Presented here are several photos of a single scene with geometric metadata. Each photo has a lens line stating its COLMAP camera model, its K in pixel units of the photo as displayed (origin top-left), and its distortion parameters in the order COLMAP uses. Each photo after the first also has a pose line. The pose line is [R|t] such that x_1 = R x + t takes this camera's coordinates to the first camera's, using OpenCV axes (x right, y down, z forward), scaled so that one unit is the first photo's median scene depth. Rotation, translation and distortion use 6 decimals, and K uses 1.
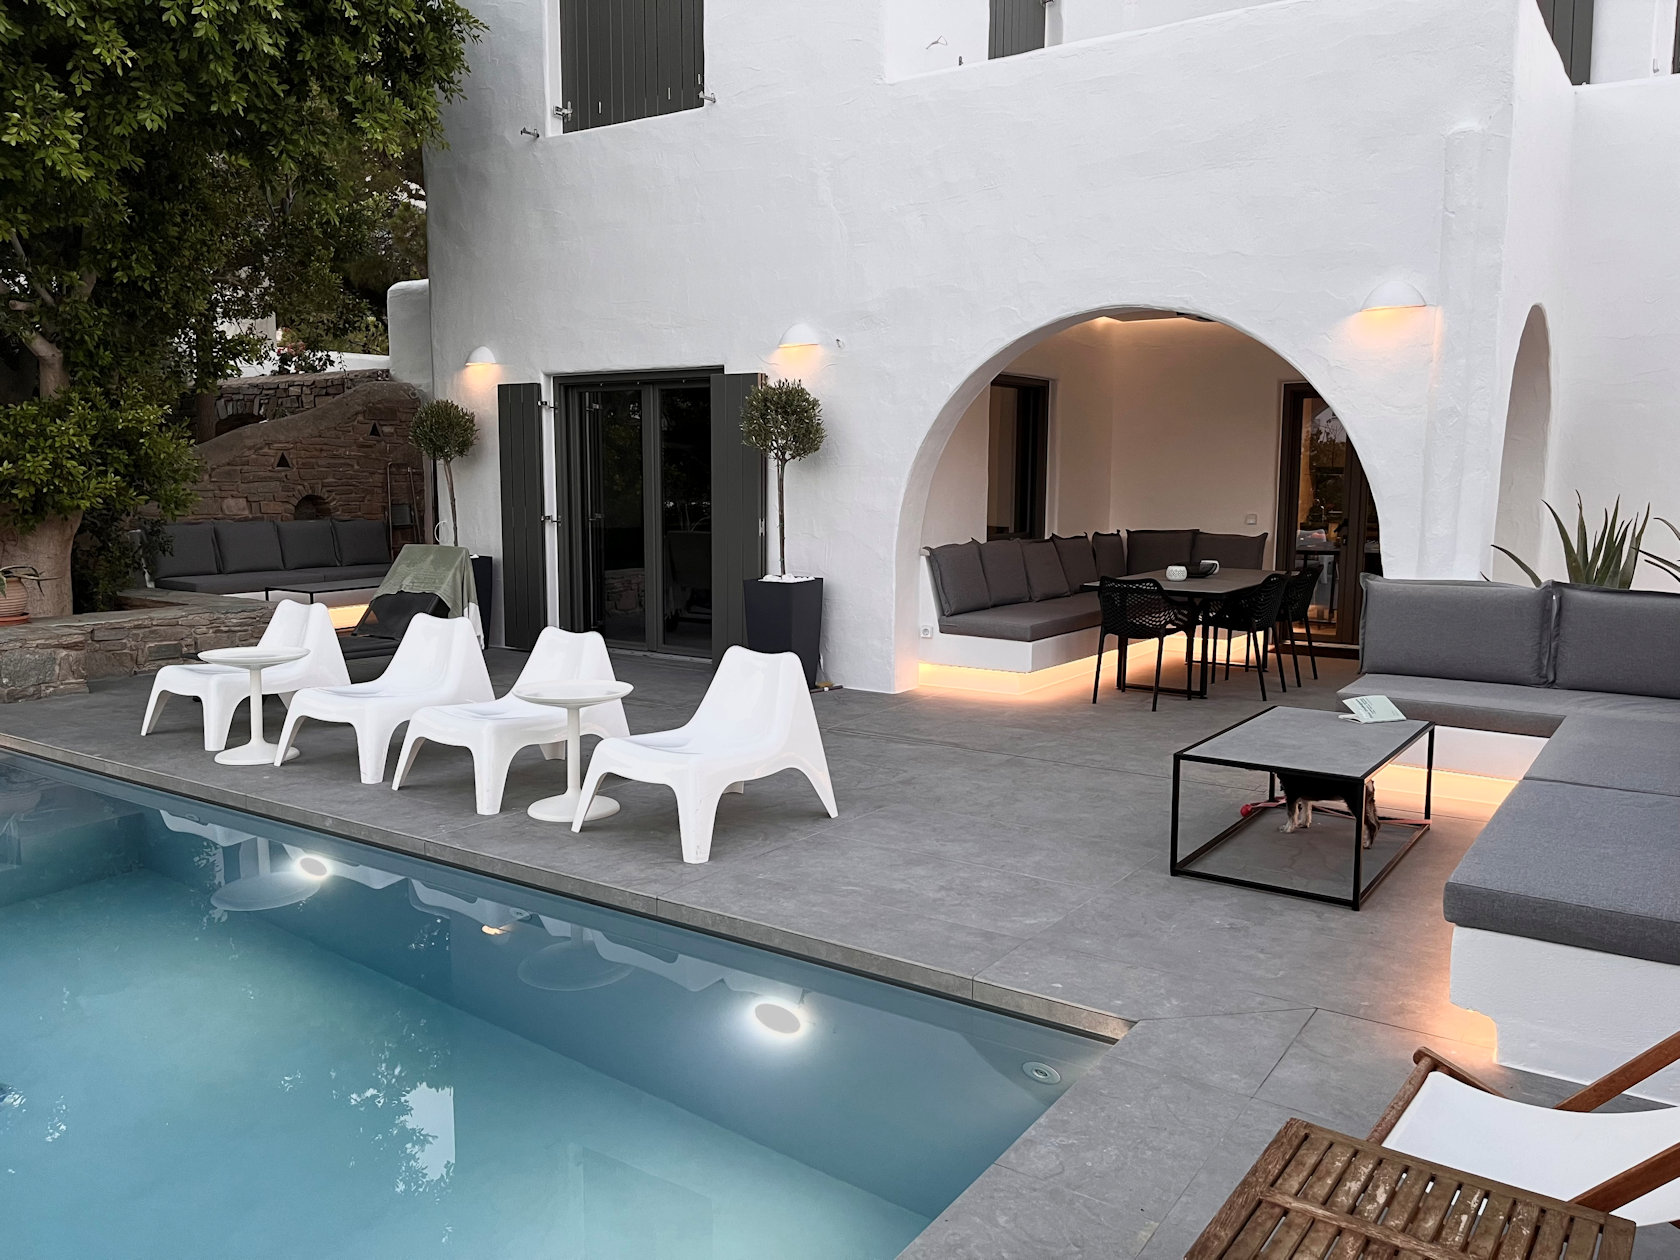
lens RADIAL K [[1288.6, 0, 839.4], [0, 1288.6, 627.3], [0, 0, 1]] dist [0.034520, 0.001393]
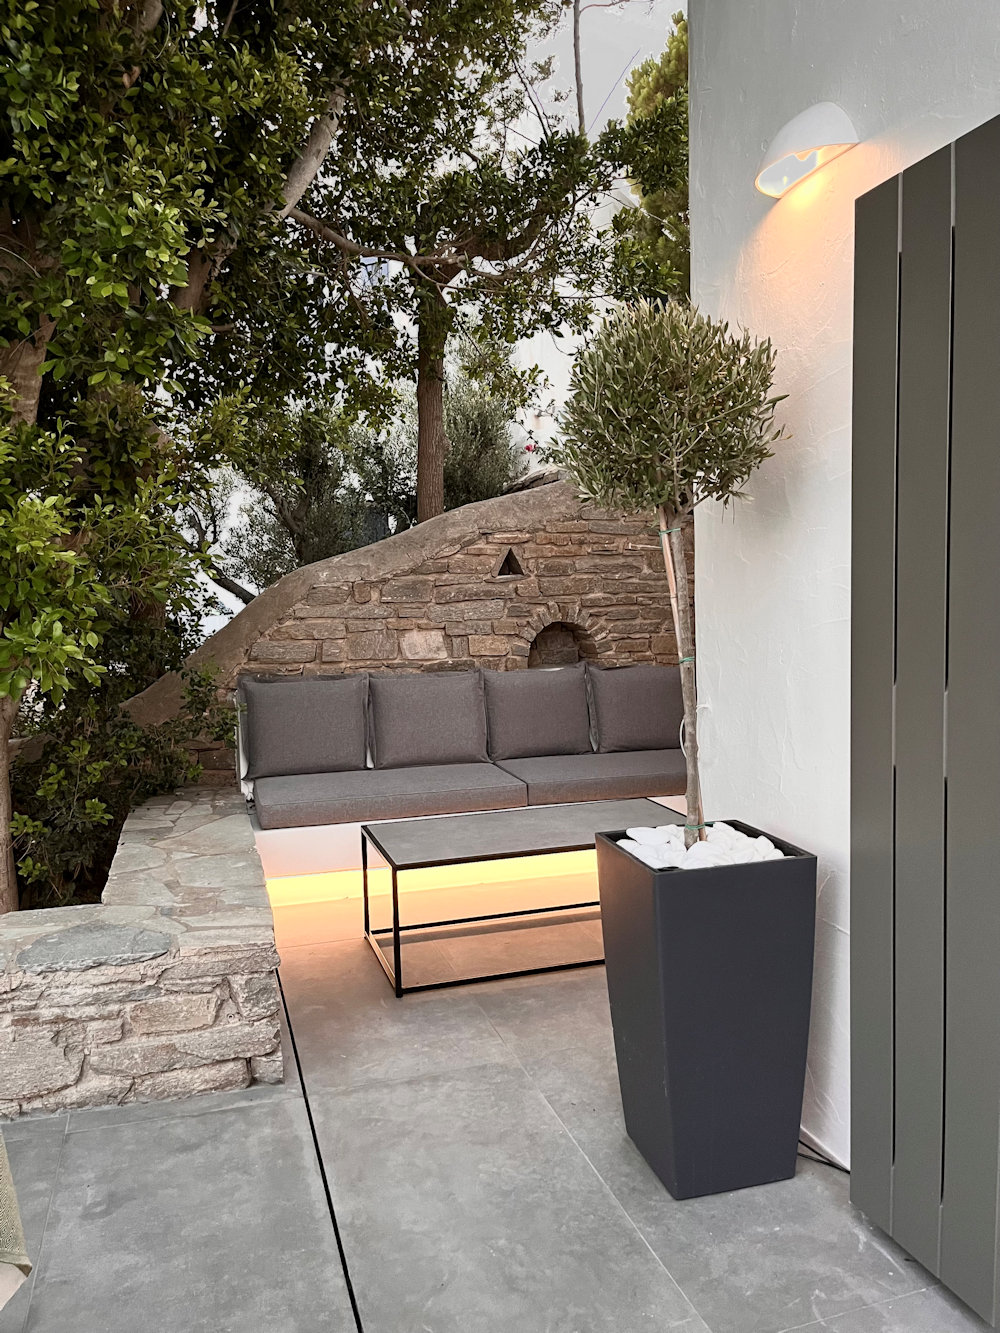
lens RADIAL K [[1022.5, 0, 500.4], [0, 1022.5, 670.4], [0, 0, 1]] dist [0.034520, 0.001393]
pose [[0.784183, 0.024059, -0.620062, -0.258343], [-0.048965, 0.998531, -0.023180, -0.118736], [0.618594, 0.048539, 0.784210, 1.084369]]
